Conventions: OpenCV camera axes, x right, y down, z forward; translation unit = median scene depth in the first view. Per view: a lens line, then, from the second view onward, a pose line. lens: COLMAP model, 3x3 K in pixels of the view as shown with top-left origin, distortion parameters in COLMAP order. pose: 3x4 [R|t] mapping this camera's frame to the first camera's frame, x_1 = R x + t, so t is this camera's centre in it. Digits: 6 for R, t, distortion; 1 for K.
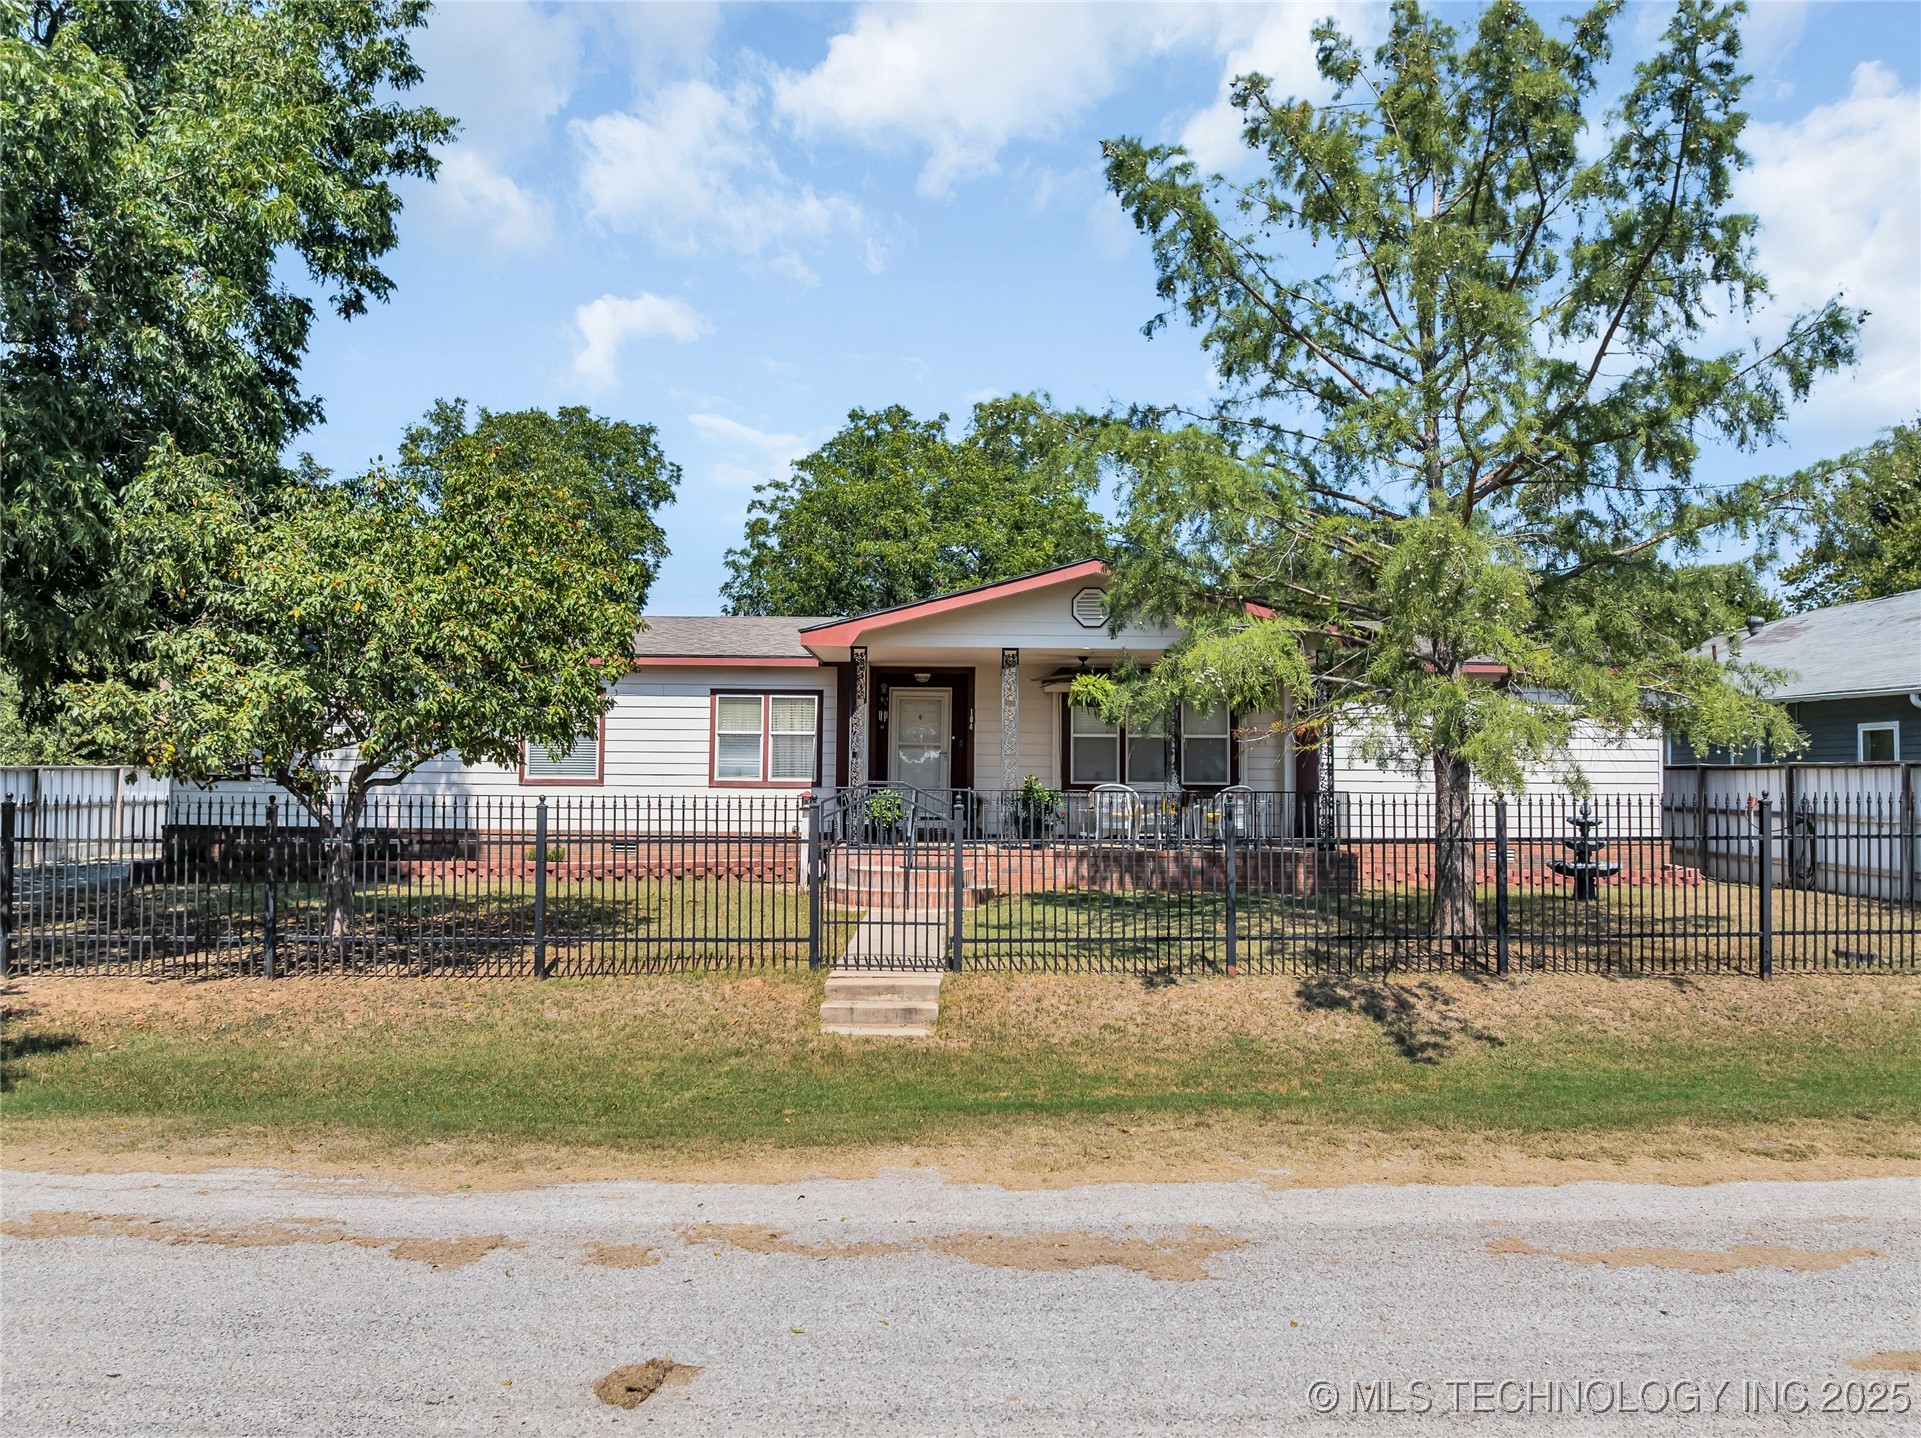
lens RADIAL K [[1340.8, 0, 960.5], [0, 1340.8, 719.0], [0, 0, 1]] dist [-0.052611, 0.024438]
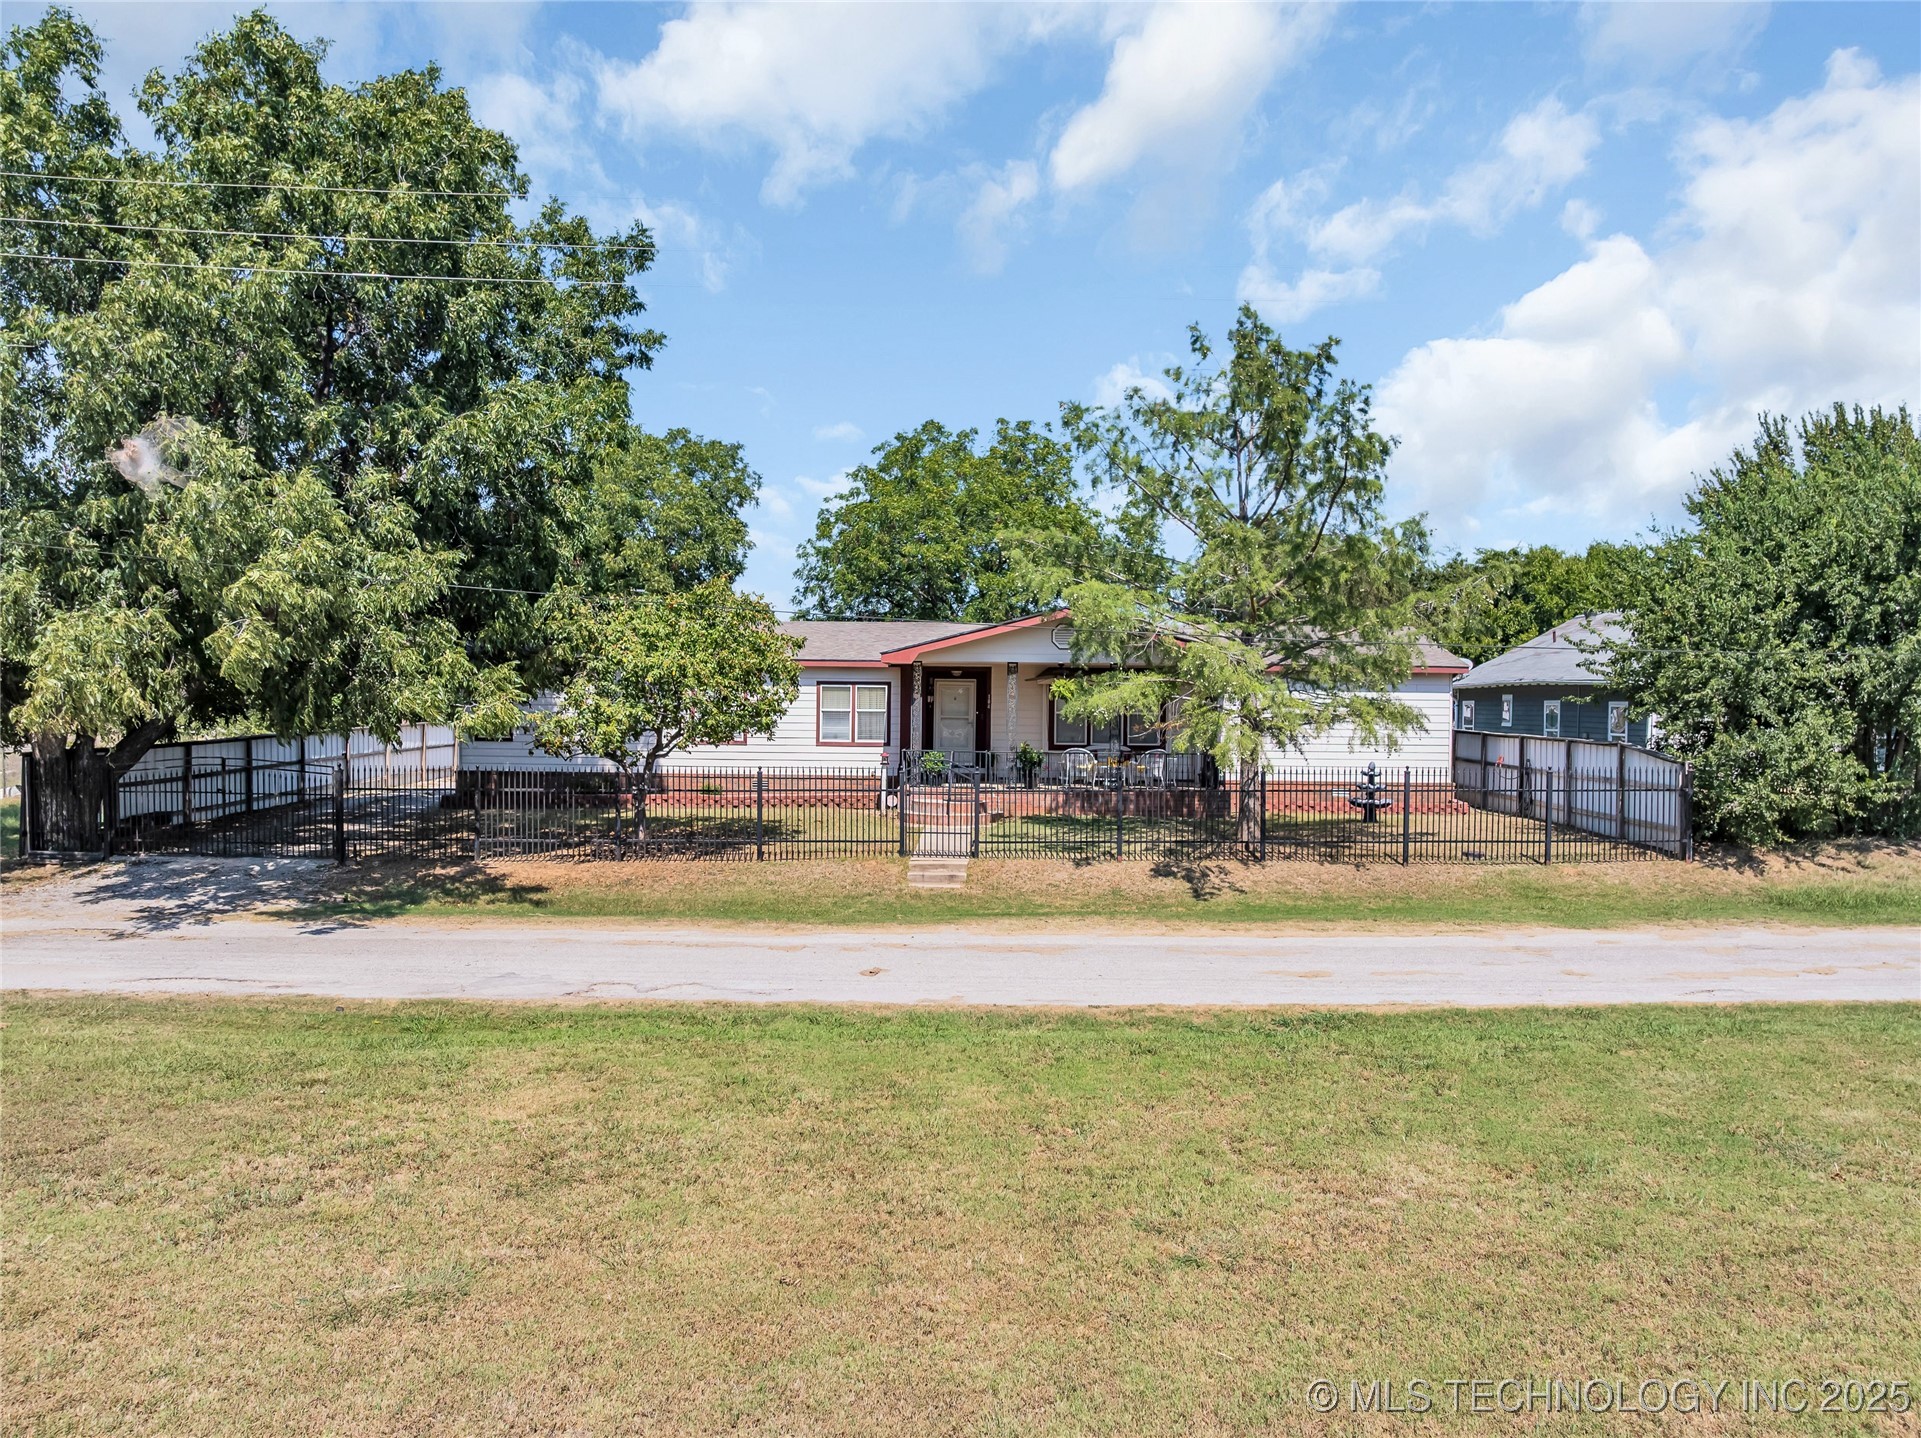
lens RADIAL K [[1384.7, 0, 960.5], [0, 1384.7, 719.0], [0, 0, 1]] dist [-0.047179, 0.002099]
pose [[0.999757, 0.002052, -0.021966, 0.017433], [-0.000677, 0.998048, 0.062446, -0.130523], [0.022052, -0.062415, 0.997807, -0.942784]]
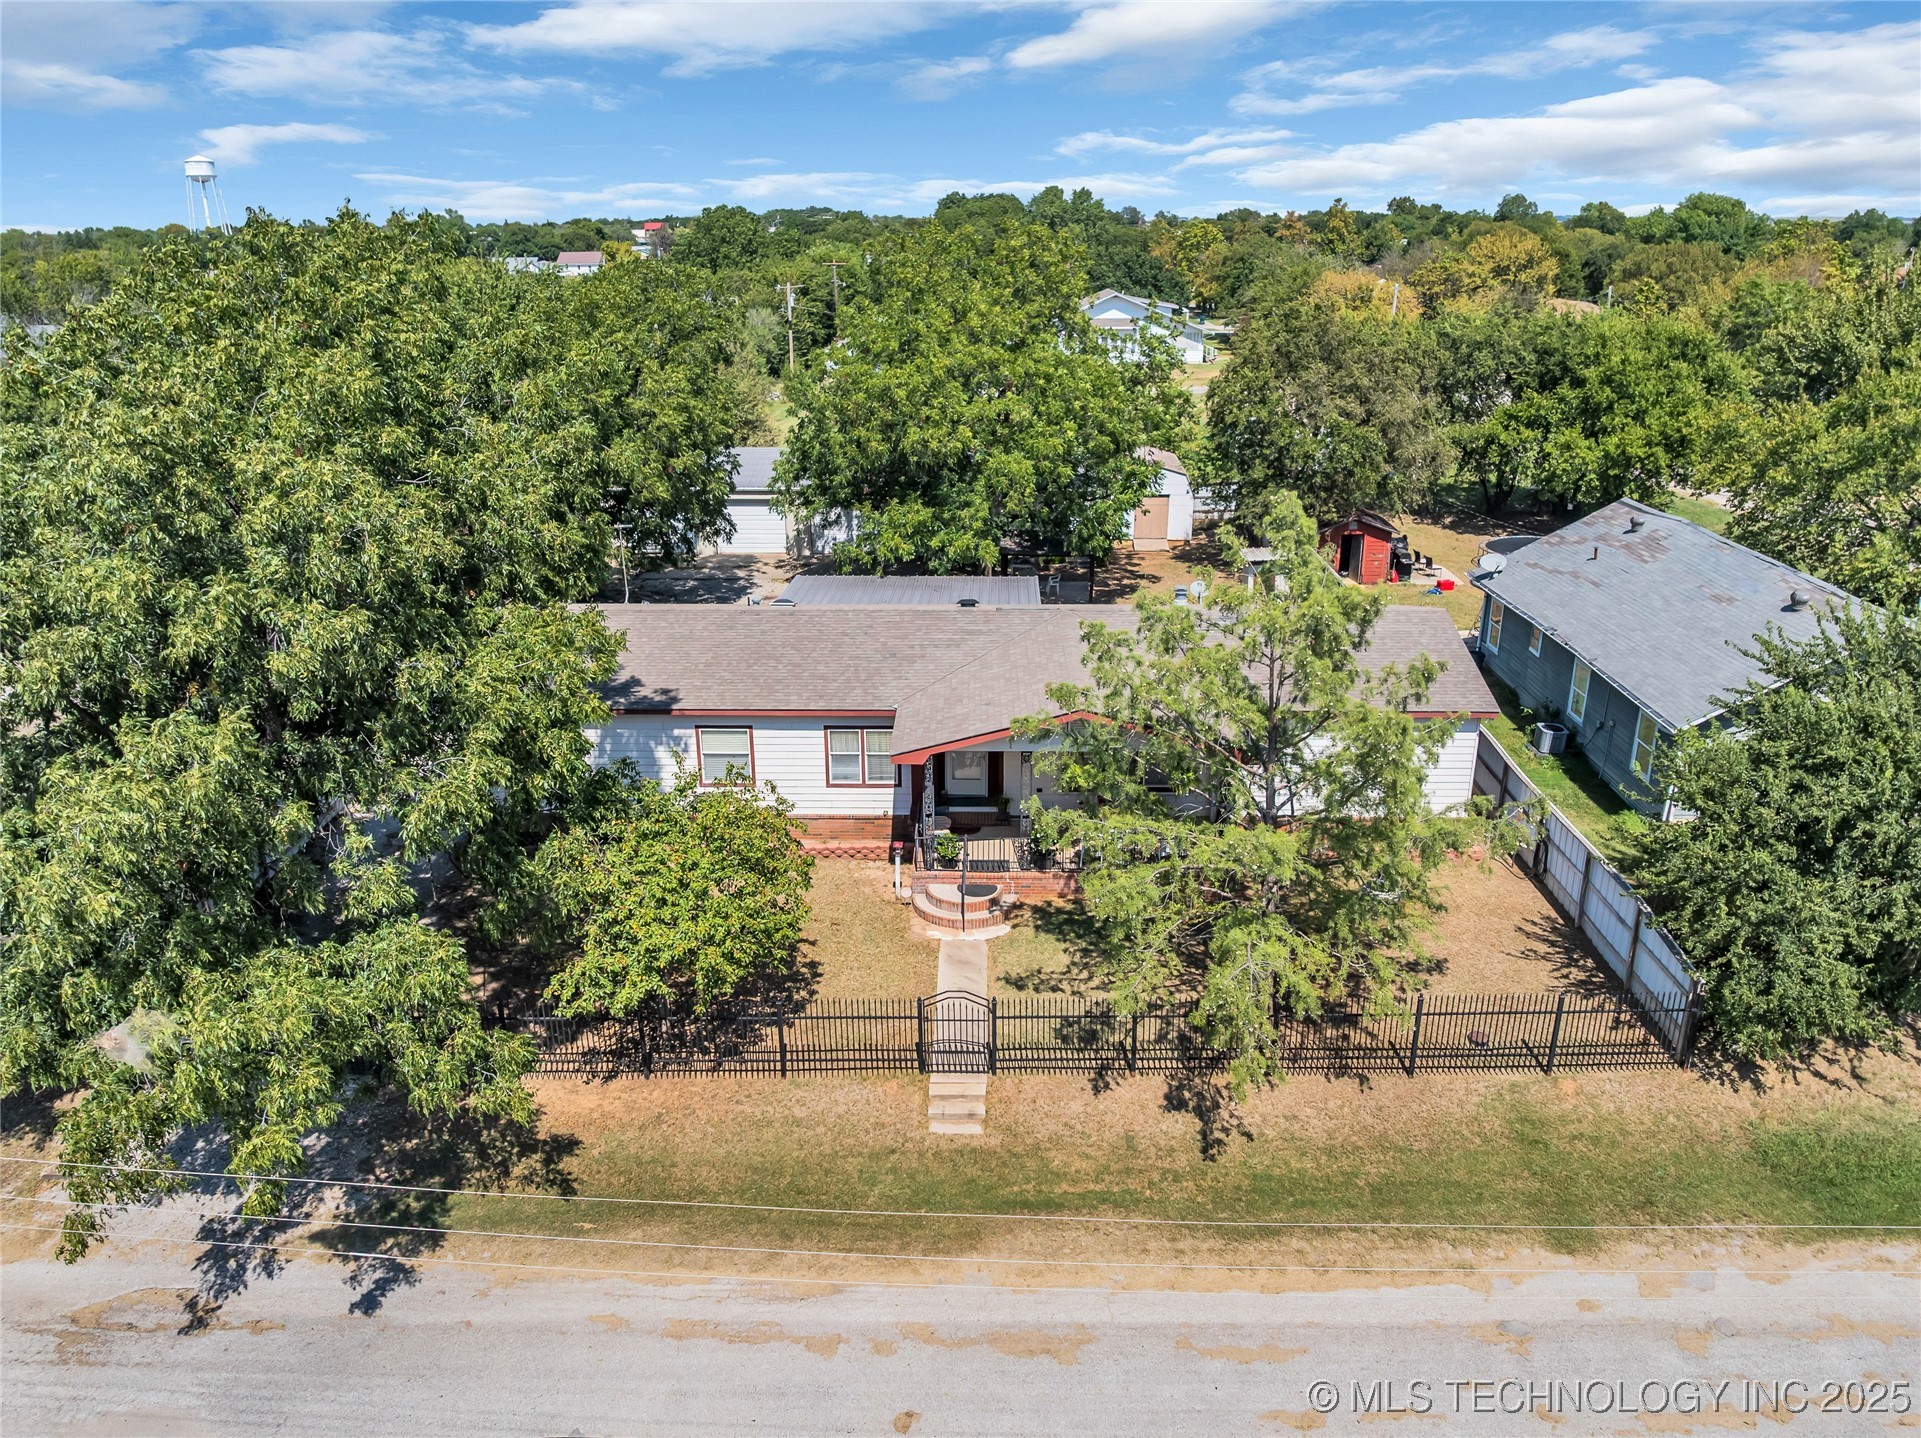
lens RADIAL K [[1384.7, 0, 960.5], [0, 1384.7, 719.0], [0, 0, 1]] dist [-0.047179, 0.002099]
pose [[0.999737, -0.001350, -0.022882, -0.004449], [0.010757, 0.909140, 0.416352, -1.105809], [0.020241, -0.416488, 0.908916, -0.620294]]
